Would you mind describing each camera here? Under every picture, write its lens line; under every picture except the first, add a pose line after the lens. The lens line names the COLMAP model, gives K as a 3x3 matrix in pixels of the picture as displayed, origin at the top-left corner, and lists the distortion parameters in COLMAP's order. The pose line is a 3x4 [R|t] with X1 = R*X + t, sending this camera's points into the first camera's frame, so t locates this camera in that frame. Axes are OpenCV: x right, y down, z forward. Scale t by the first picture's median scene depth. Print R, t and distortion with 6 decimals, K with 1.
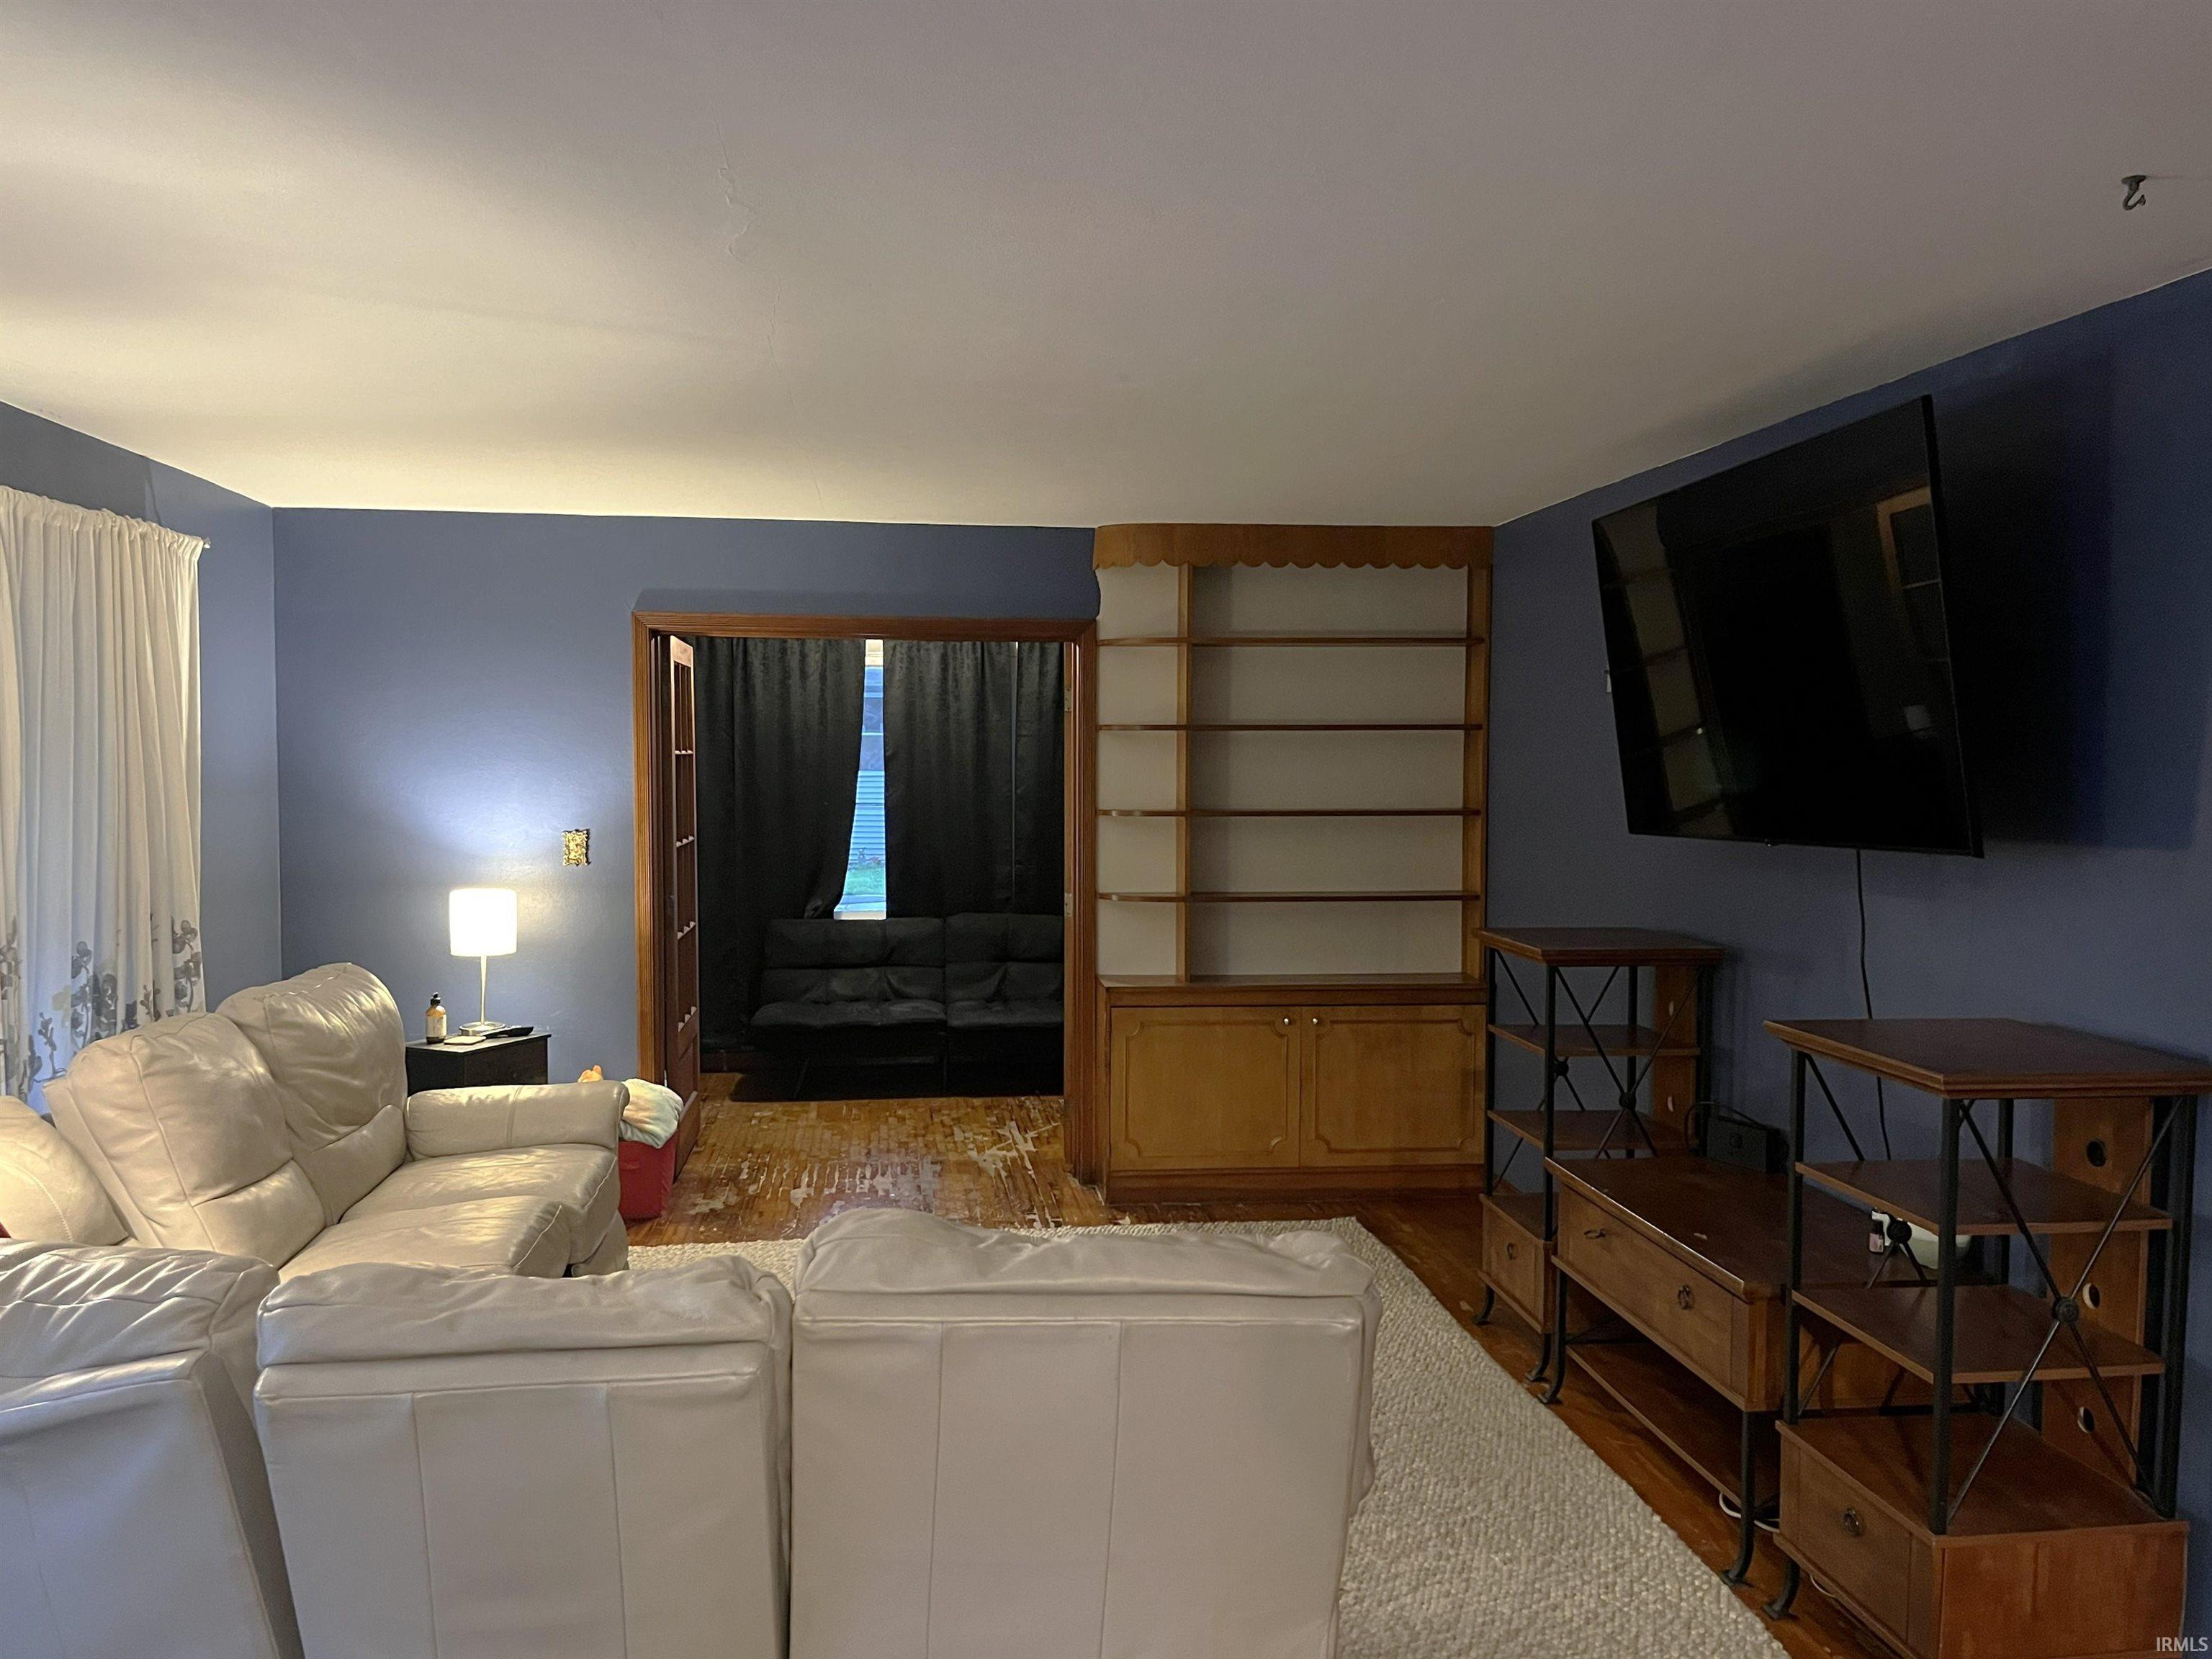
lens RADIAL K [[1760.7, 0, 1100.5], [0, 1760.7, 840.4], [0, 0, 1]] dist [0.058855, -0.075816]
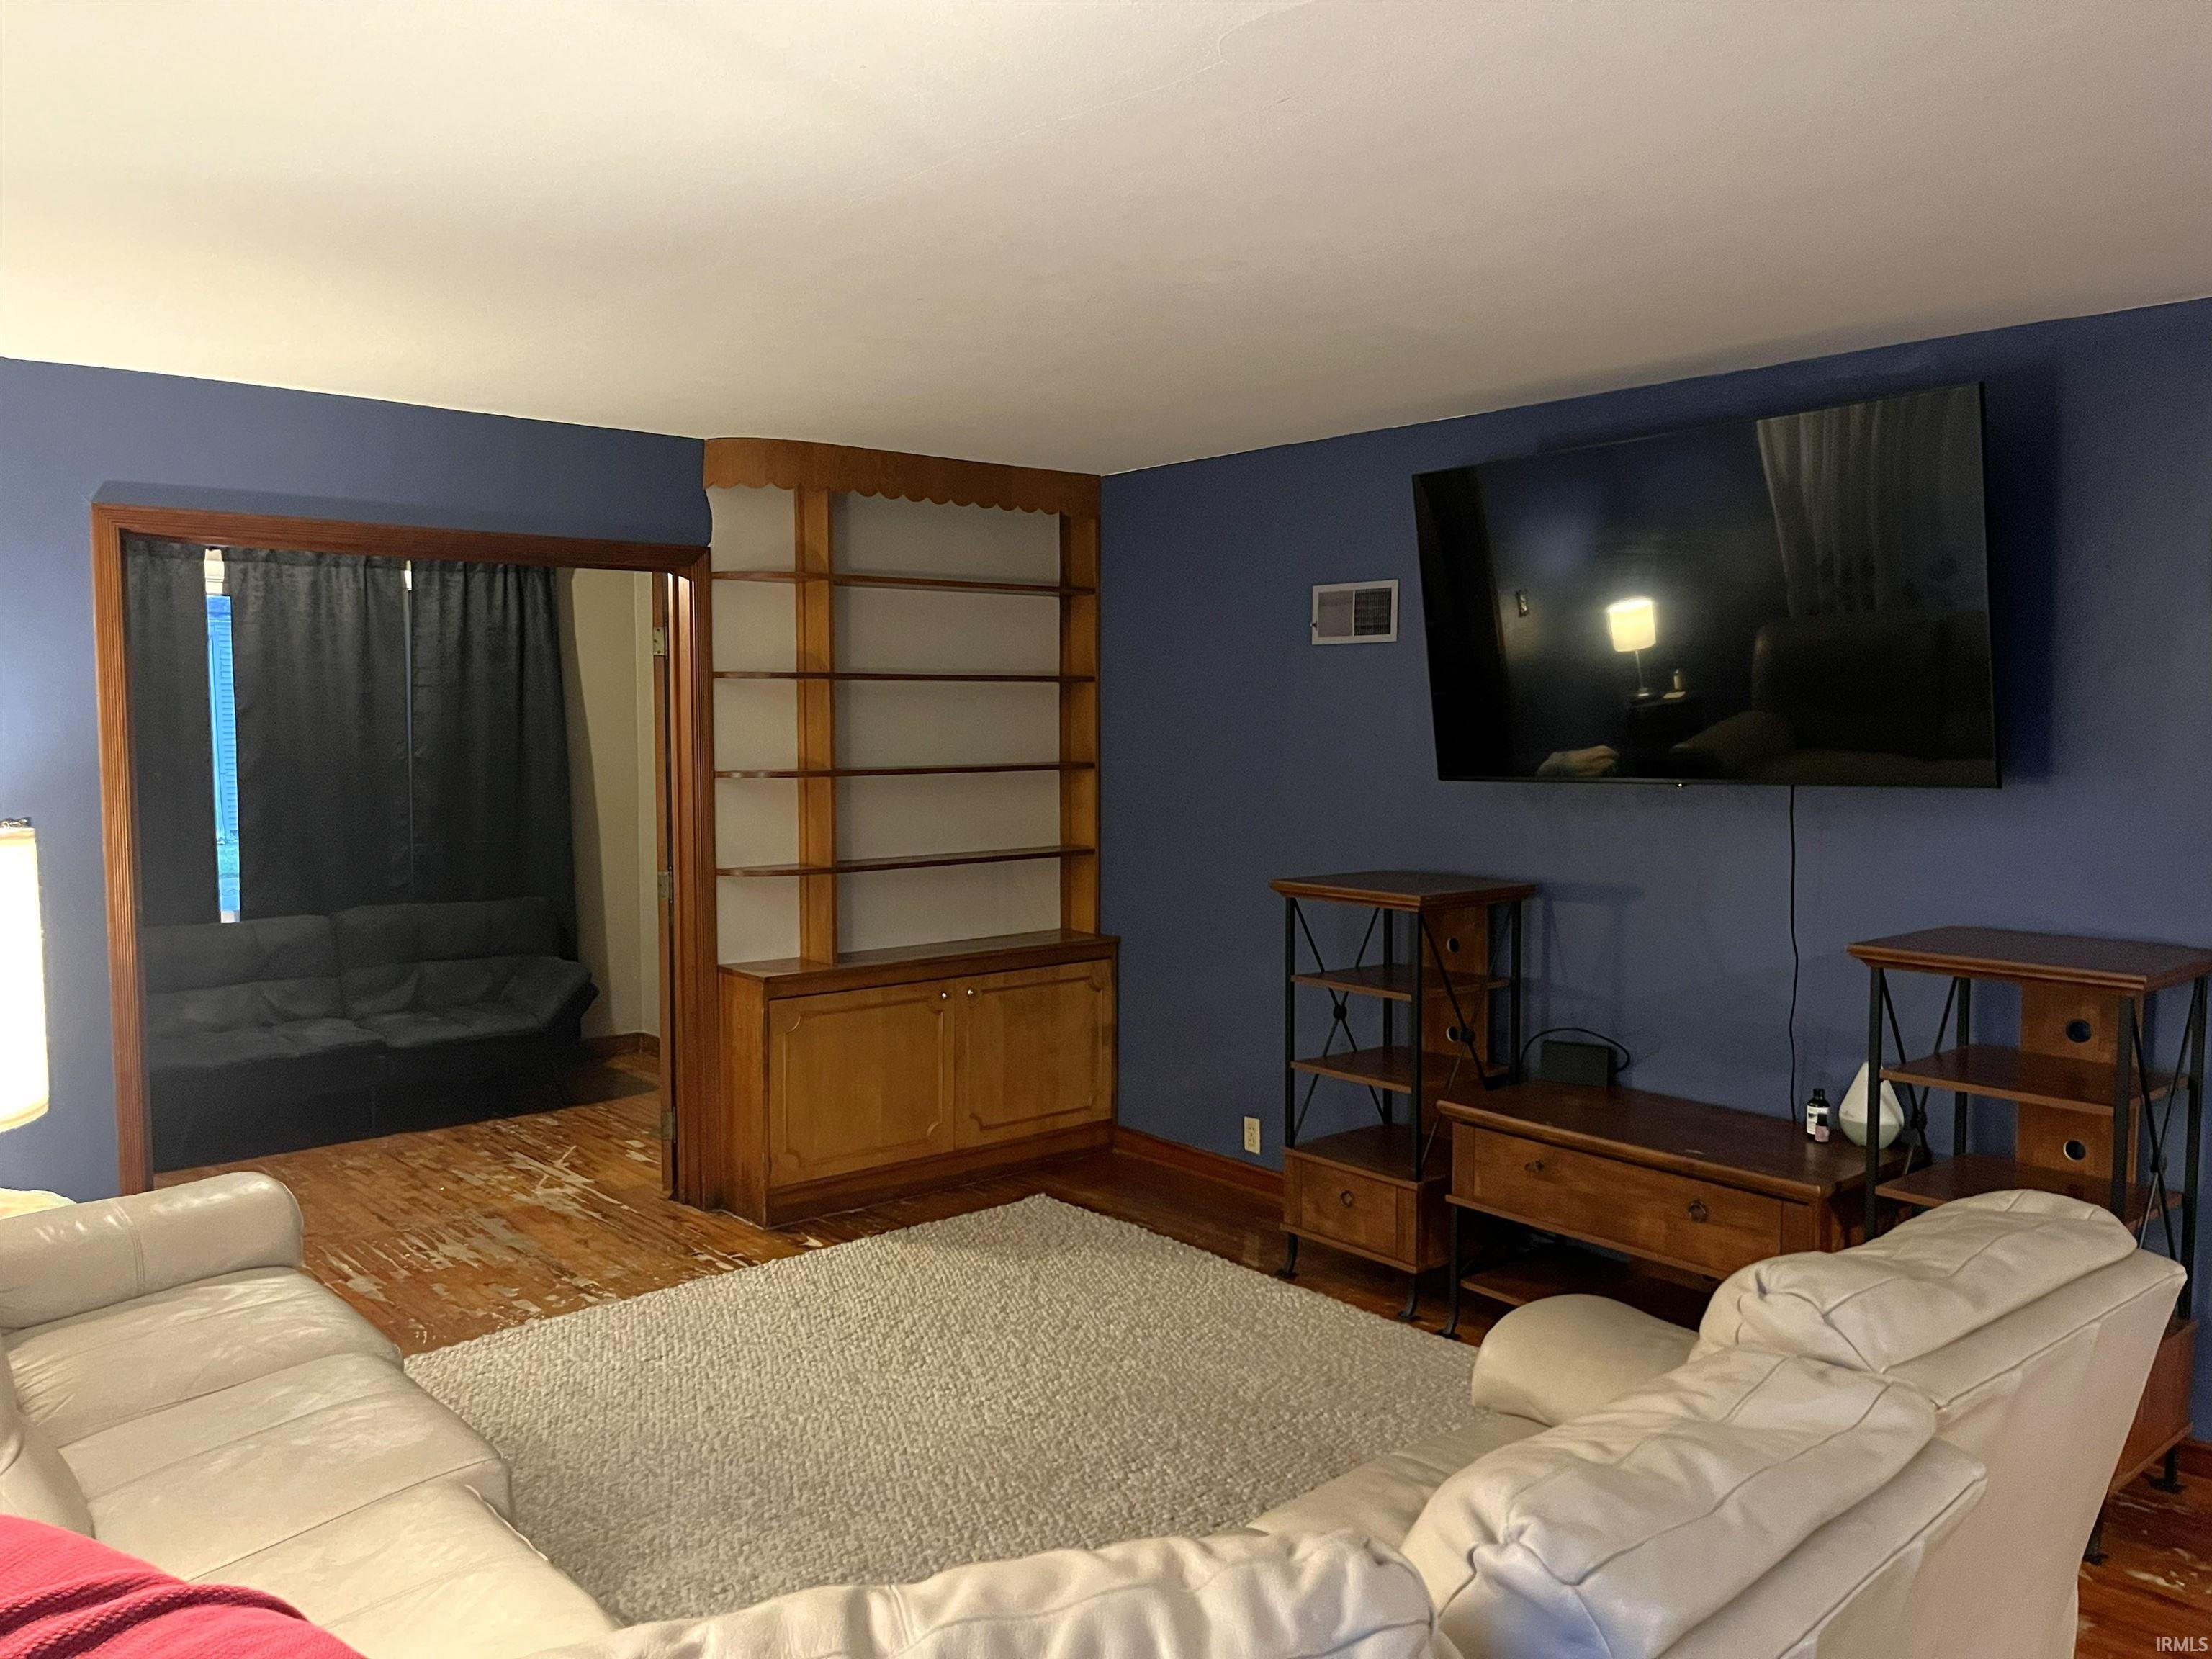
lens RADIAL K [[1693.2, 0, 1116.9], [0, 1693.2, 827.0], [0, 0, 1]] dist [0.063380, -0.089446]
pose [[0.818868, -0.041189, 0.572503, -0.315808], [0.031197, 0.999141, 0.027262, -0.006956], [-0.573134, -0.004464, 0.819450, 0.214410]]
